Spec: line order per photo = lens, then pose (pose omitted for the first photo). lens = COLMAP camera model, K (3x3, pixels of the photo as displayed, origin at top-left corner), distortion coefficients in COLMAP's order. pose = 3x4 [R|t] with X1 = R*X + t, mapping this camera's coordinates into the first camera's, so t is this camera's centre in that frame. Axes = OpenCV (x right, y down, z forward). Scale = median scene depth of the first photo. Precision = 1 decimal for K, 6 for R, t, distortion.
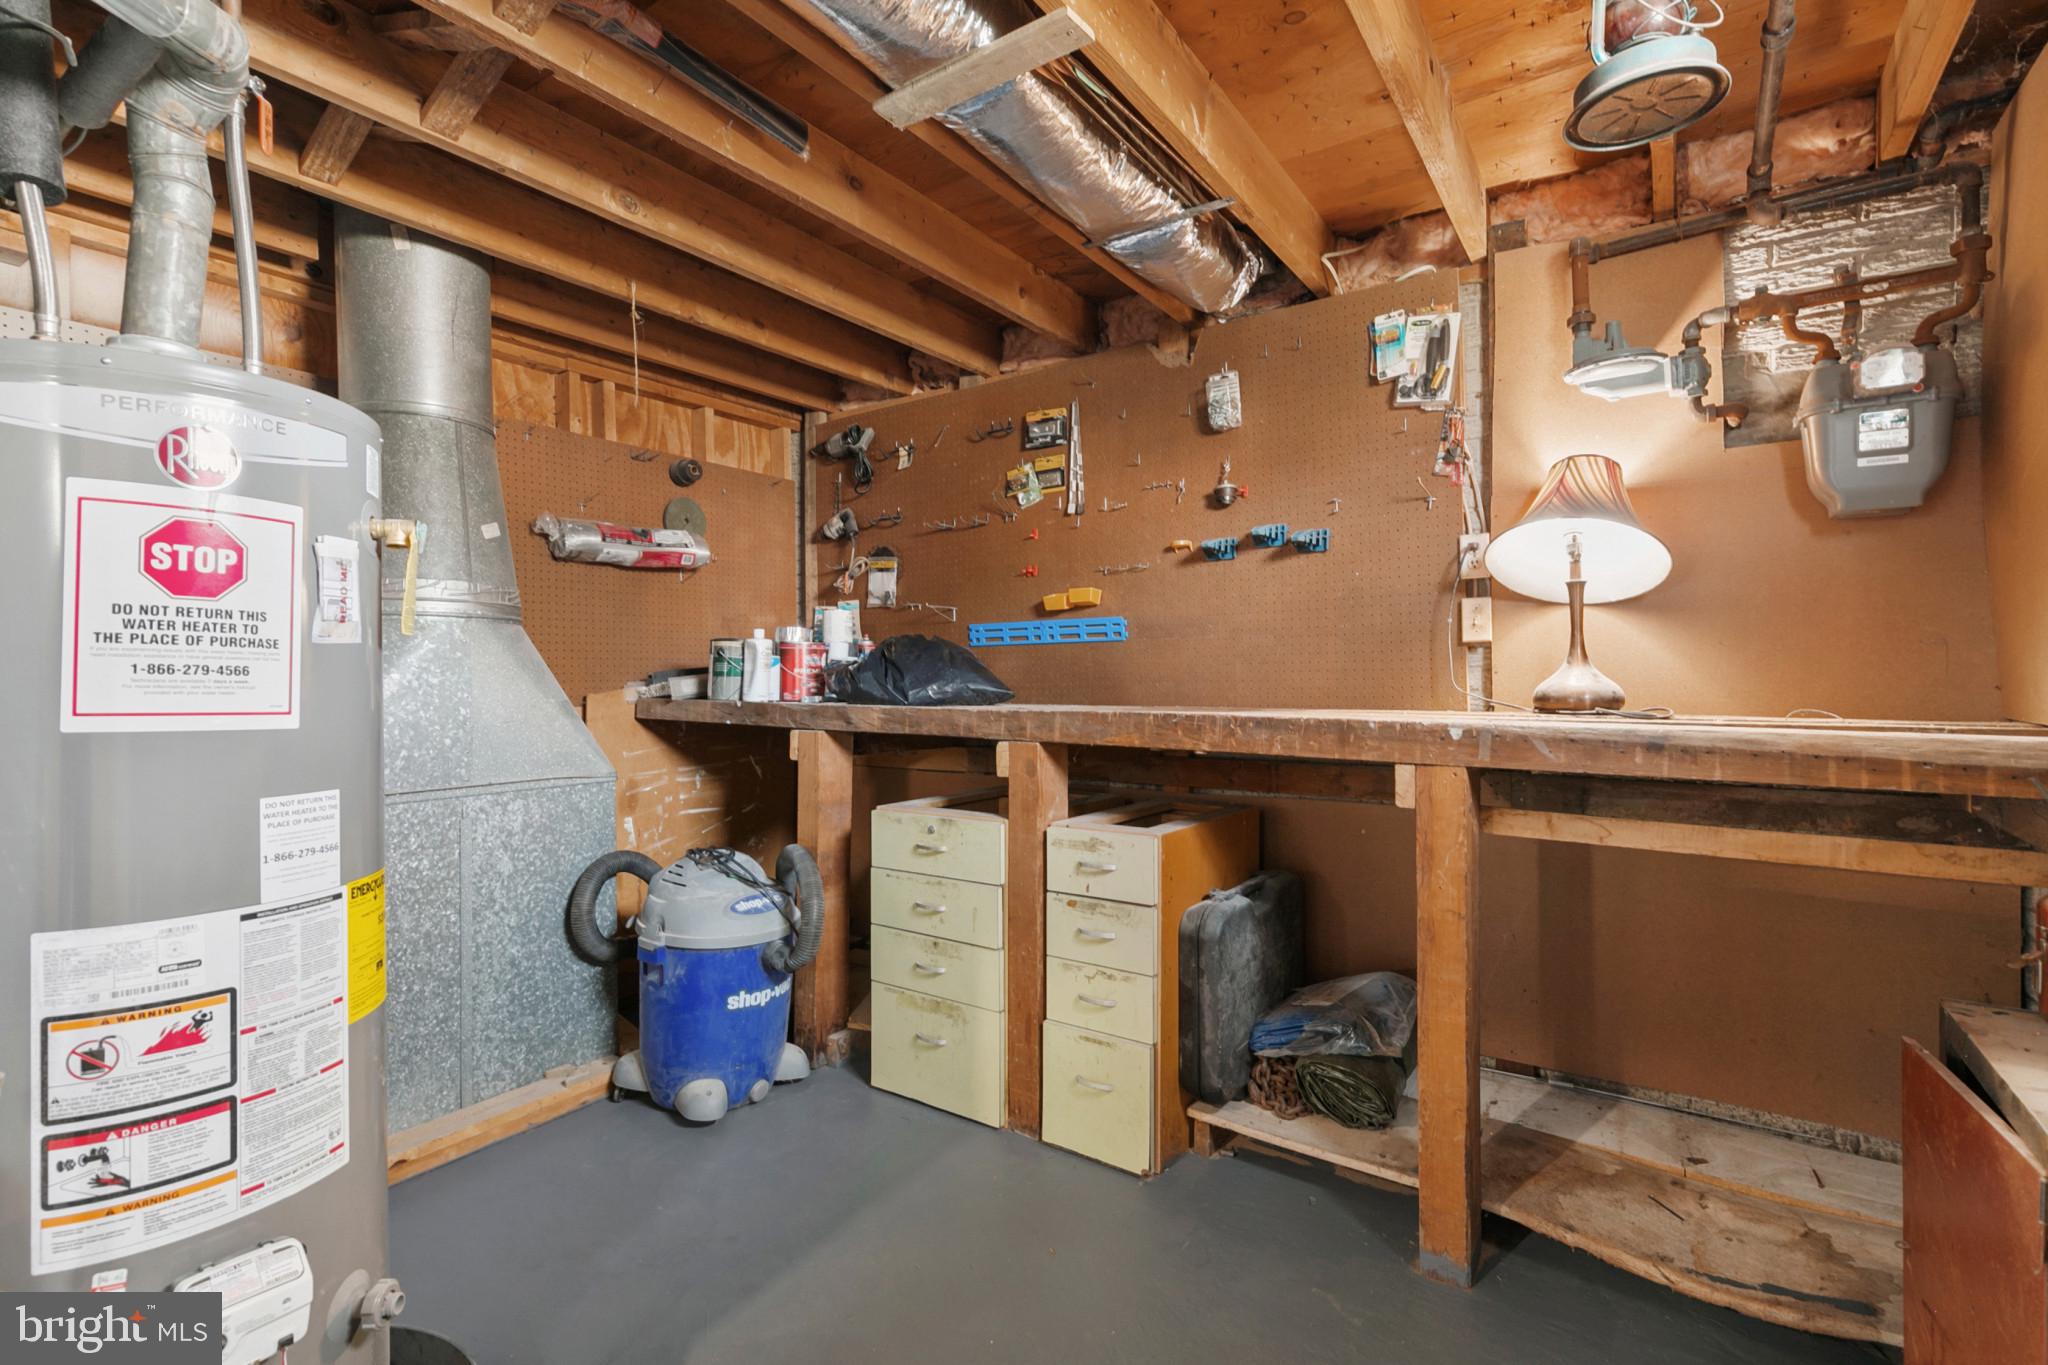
lens RADIAL K [[954.4, 0, 1017.2], [0, 954.4, 671.2], [0, 0, 1]] dist [0.003919, -0.000127]
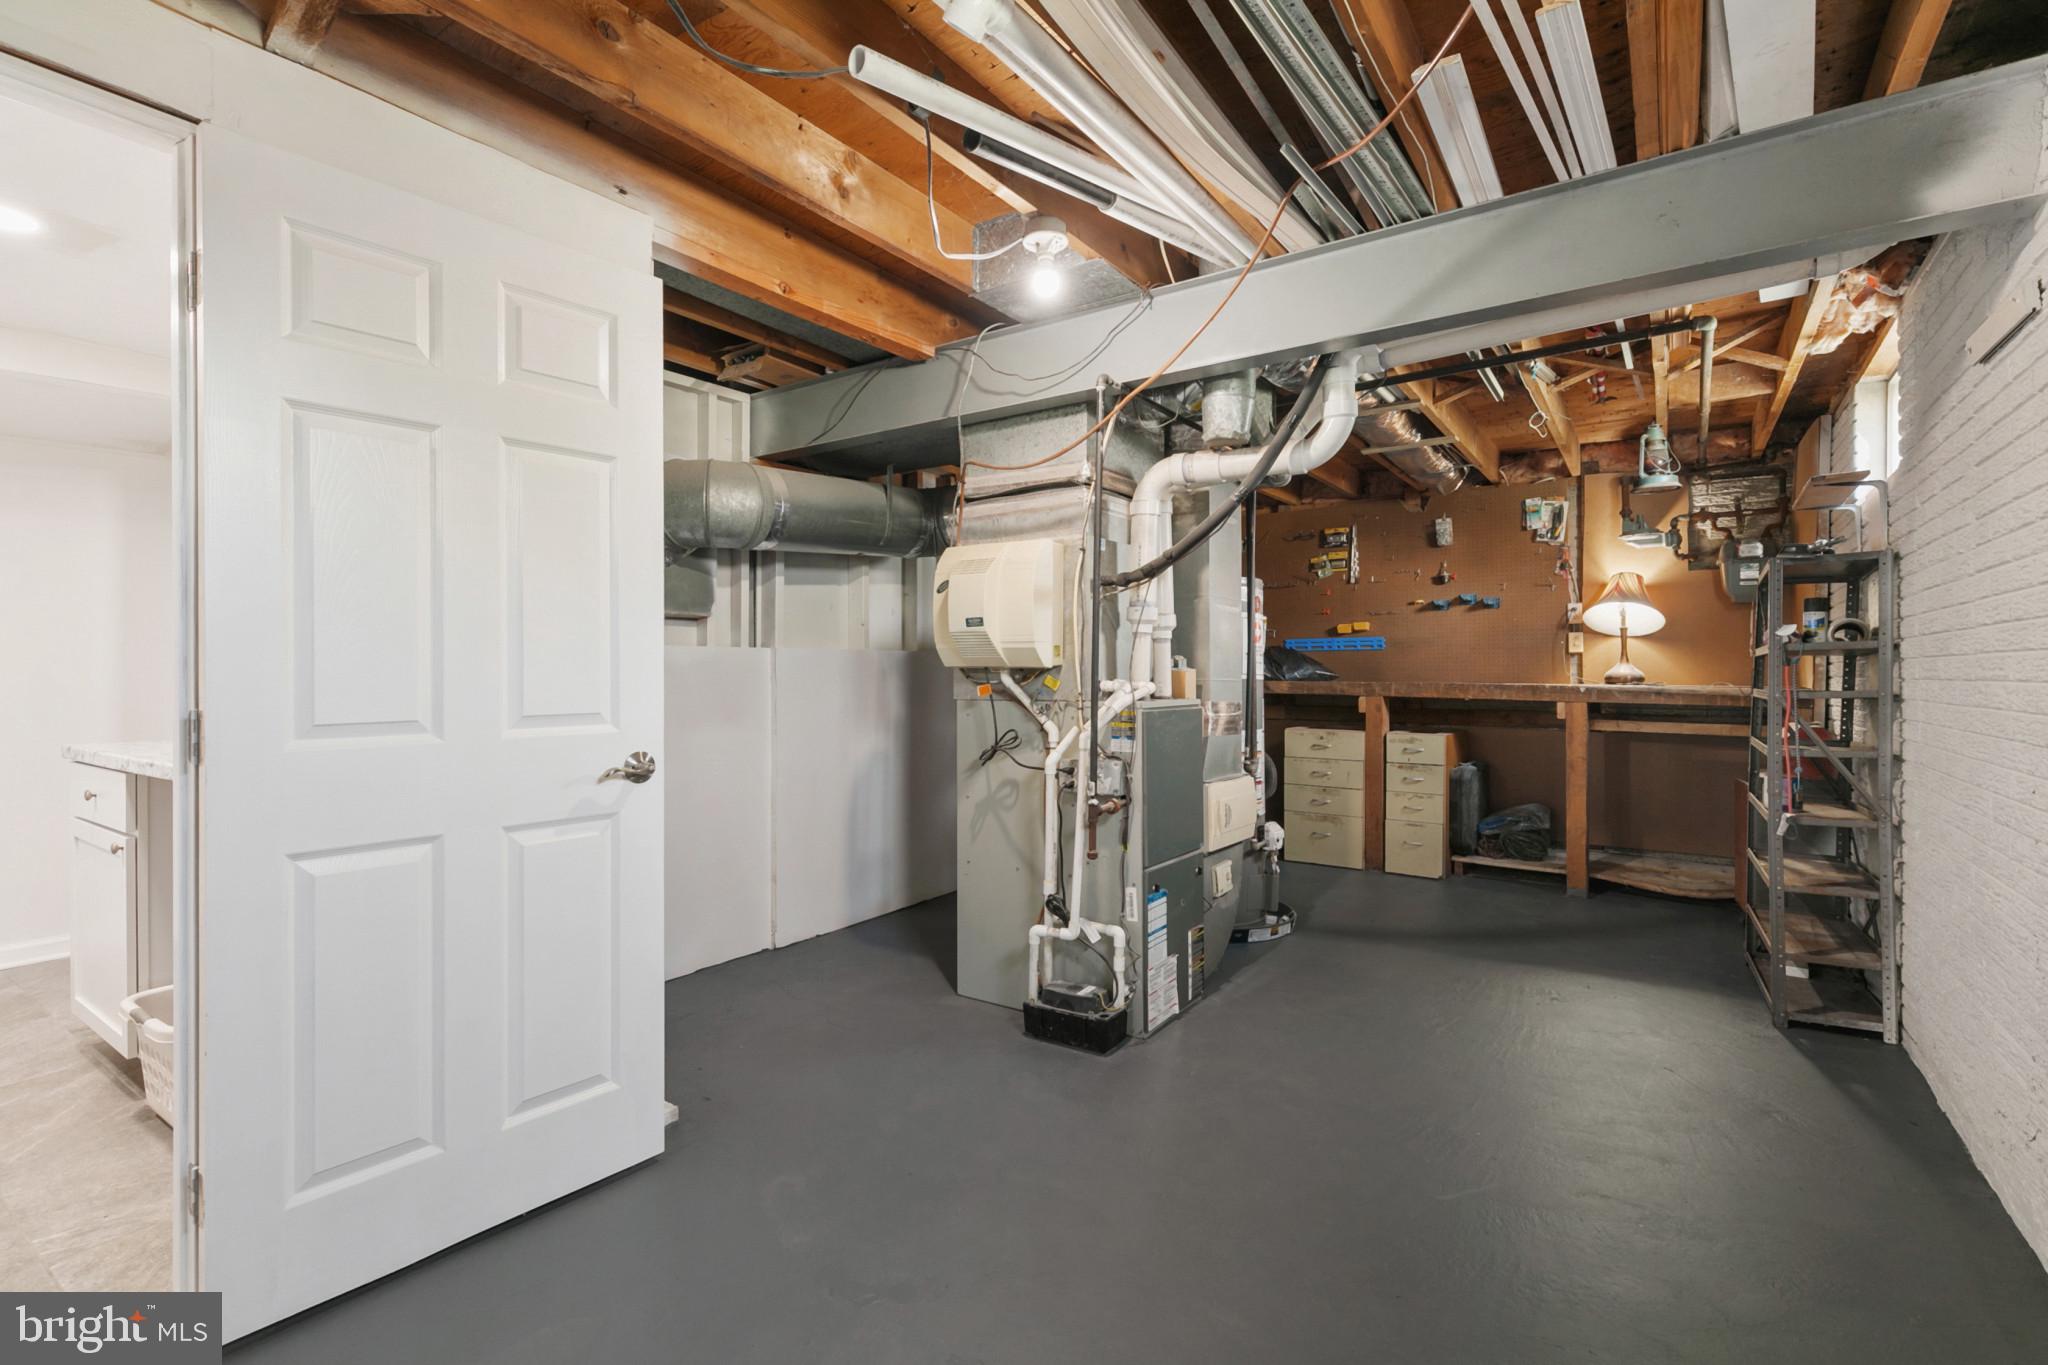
lens RADIAL K [[924.0, 0, 1020.8], [0, 924.0, 657.9], [0, 0, 1]] dist [0.000285, -0.000354]
pose [[0.999904, 0.005714, -0.012622, -0.788383], [-0.005795, 0.999963, -0.006426, 0.002721], [0.012584, 0.006498, 0.999900, -1.168848]]
